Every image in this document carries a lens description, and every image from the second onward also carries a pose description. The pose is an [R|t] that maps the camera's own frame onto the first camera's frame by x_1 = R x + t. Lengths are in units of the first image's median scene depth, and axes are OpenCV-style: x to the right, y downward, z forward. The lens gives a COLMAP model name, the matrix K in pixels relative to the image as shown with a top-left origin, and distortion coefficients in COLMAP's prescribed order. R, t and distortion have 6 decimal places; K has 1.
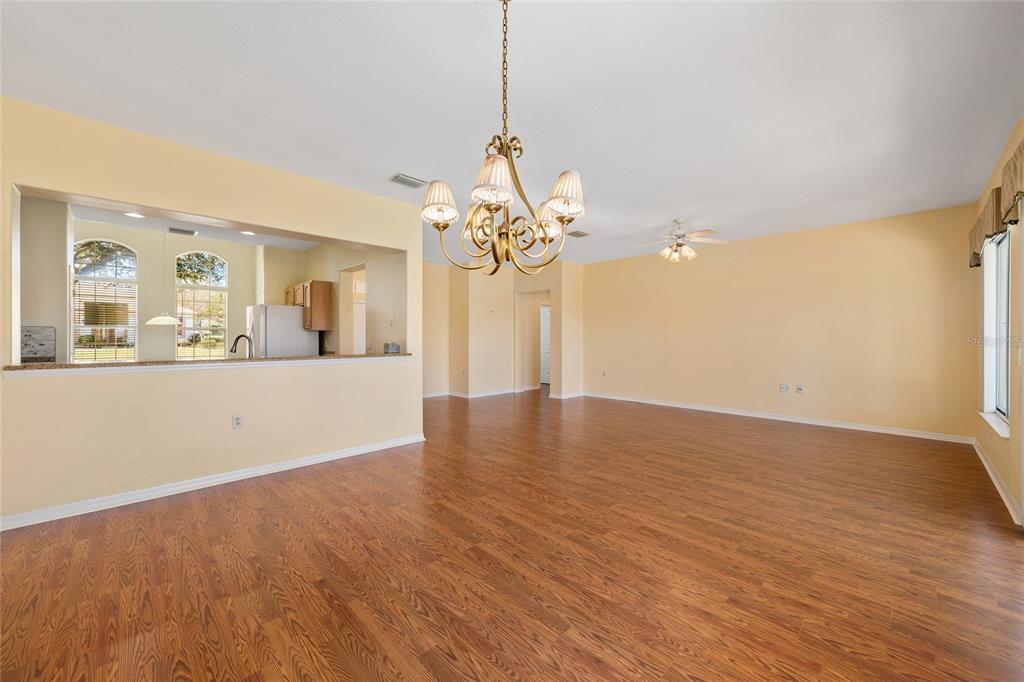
lens RADIAL K [[398.9, 0, 512.3], [0, 398.9, 338.5], [0, 0, 1]] dist [-0.000651, 0.000612]
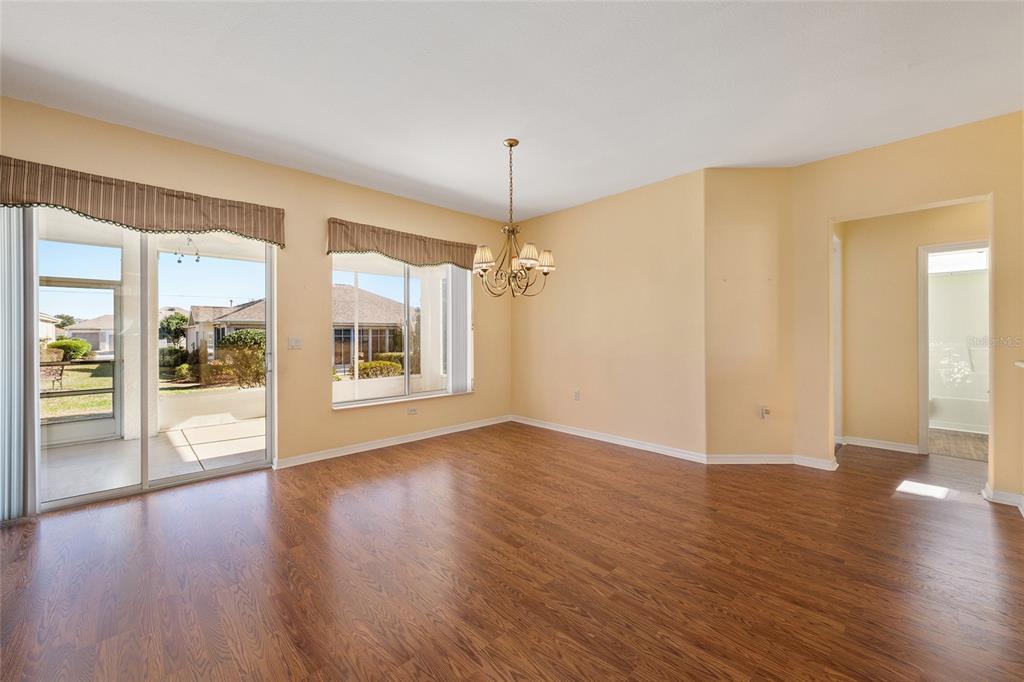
lens RADIAL K [[398.9, 0, 507.8], [0, 398.9, 327.9], [0, 0, 1]] dist [-0.000651, 0.000612]
pose [[-0.999649, 0.001044, 0.026463, -0.023263], [0.000885, 0.999981, -0.006027, -0.005435], [-0.026469, -0.006001, -0.999632, 1.332863]]
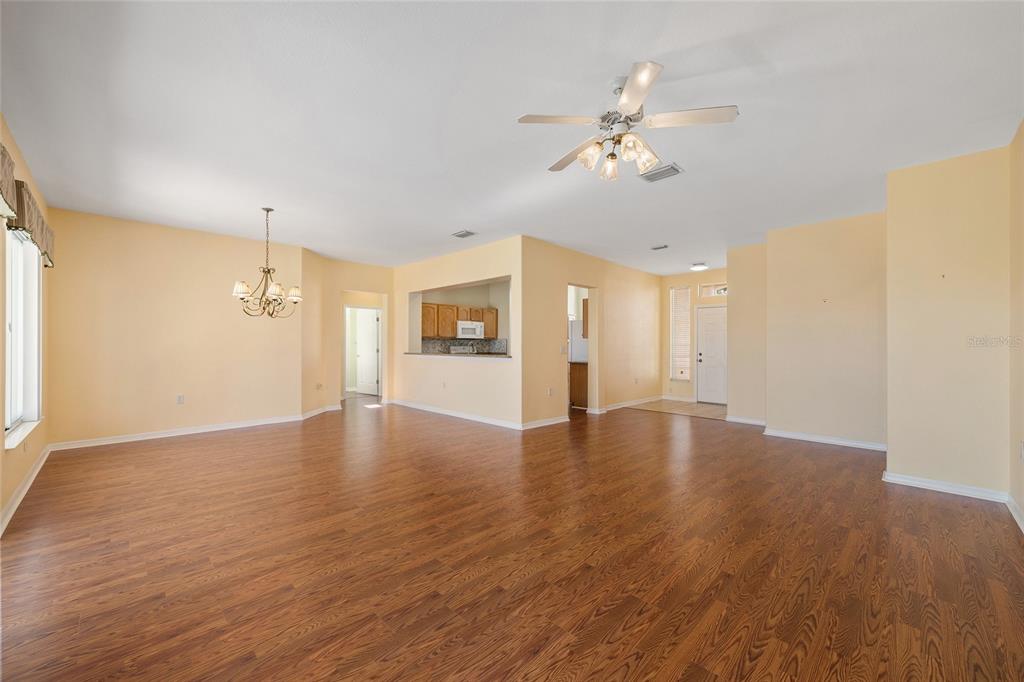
lens RADIAL K [[398.9, 0, 513.3], [0, 398.9, 344.1], [0, 0, 1]] dist [-0.000651, 0.000612]
pose [[0.004196, 0.000931, -0.999991, 1.195985], [-0.007283, 0.999973, 0.000901, -0.001809], [0.999965, 0.007279, 0.004202, 1.197300]]
